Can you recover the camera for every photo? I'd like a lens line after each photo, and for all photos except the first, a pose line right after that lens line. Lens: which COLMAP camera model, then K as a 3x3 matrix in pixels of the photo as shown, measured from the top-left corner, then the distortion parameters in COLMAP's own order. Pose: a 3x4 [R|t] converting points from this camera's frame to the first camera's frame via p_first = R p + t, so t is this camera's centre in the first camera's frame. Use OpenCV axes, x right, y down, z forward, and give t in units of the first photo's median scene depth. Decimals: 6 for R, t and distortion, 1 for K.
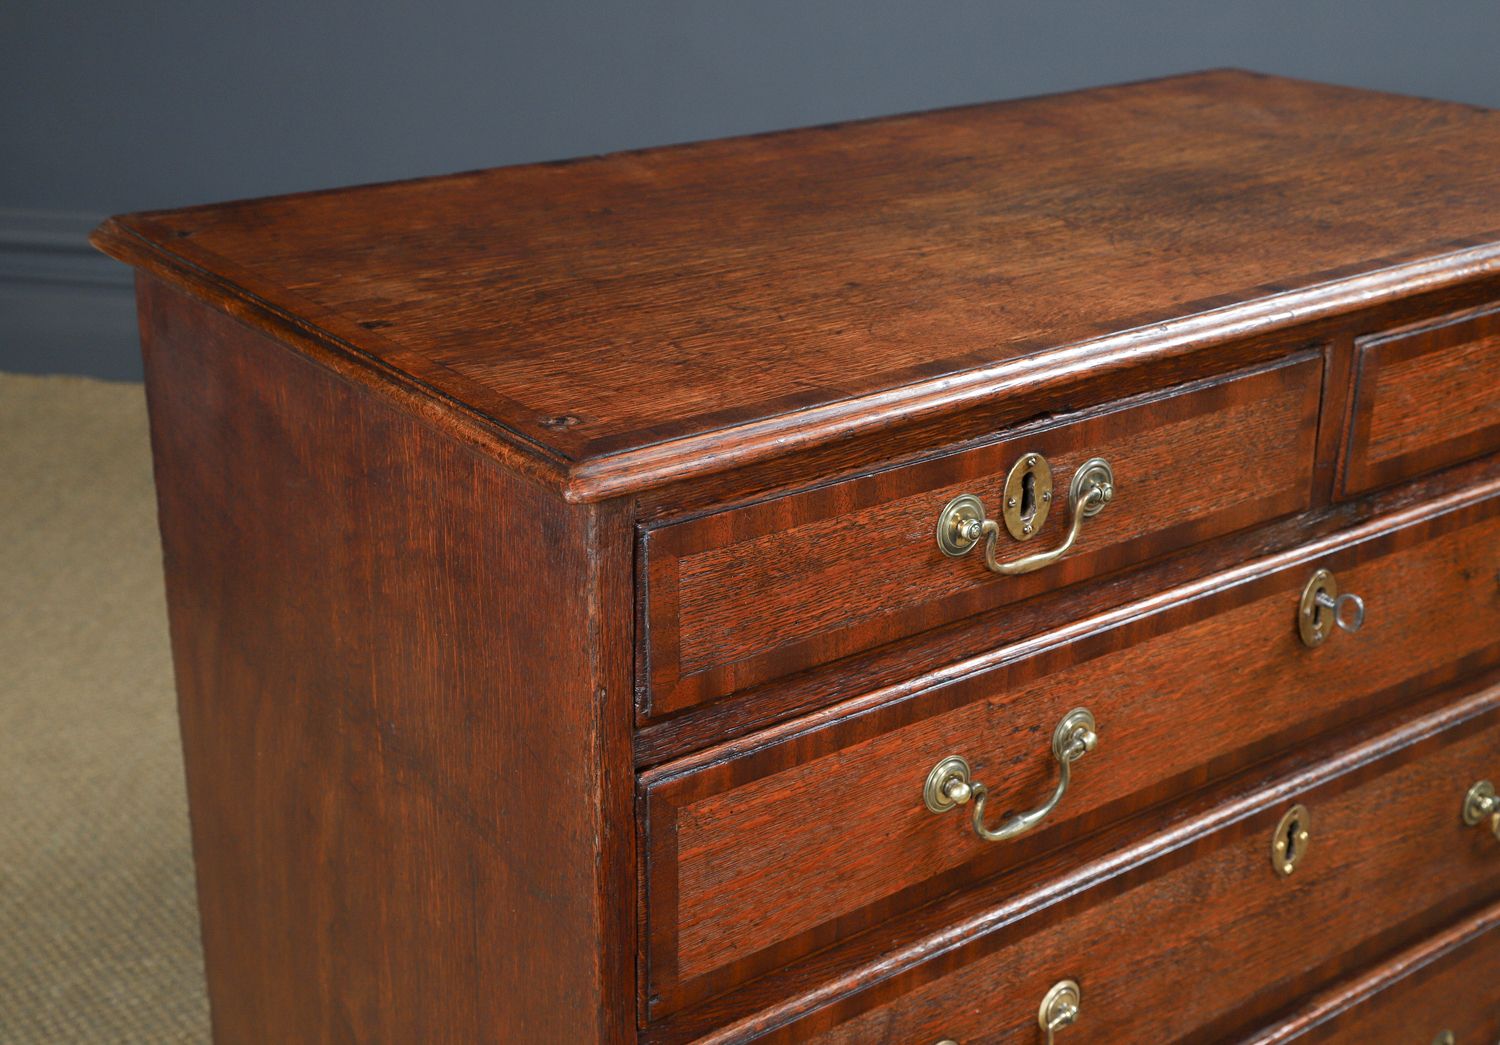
lens RADIAL K [[1925.8, 0, 720.7], [0, 1925.8, 539.8], [0, 0, 1]] dist [0.038622, 0.218036]
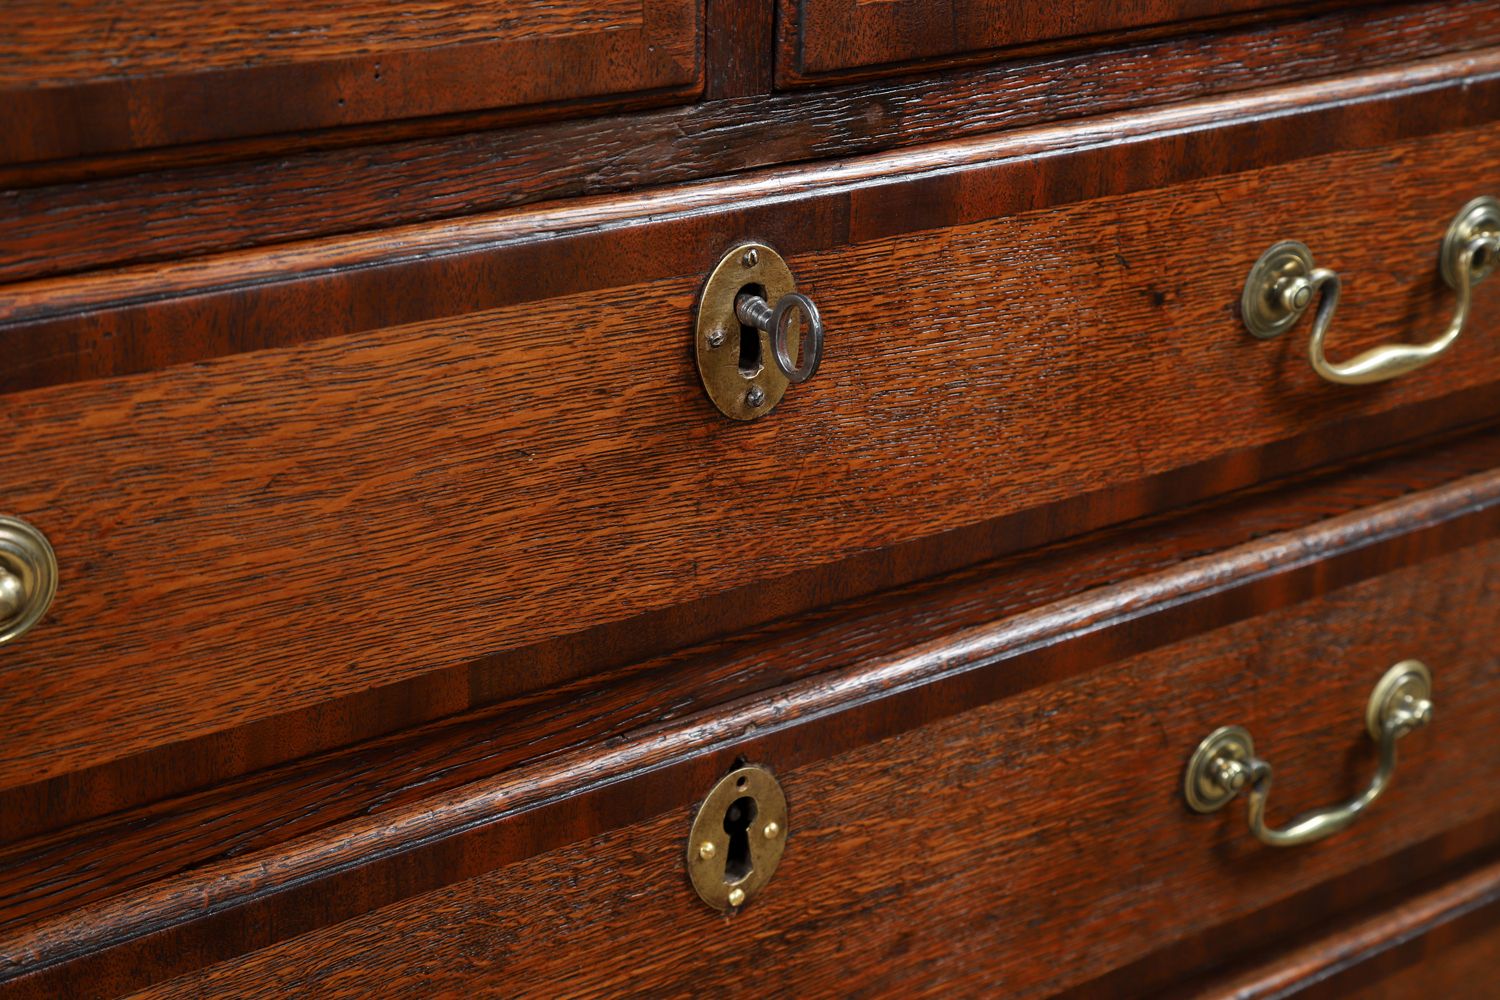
lens RADIAL K [[2165.1, 0, 750.0], [0, 2165.1, 500.0], [0, 0, 1]] dist [0.099206, 0.064798]
pose [[0.998851, 0.039376, -0.027303, 0.330793], [-0.038312, 0.998526, 0.038433, 0.056255], [0.028776, -0.037343, 0.998888, 0.510550]]
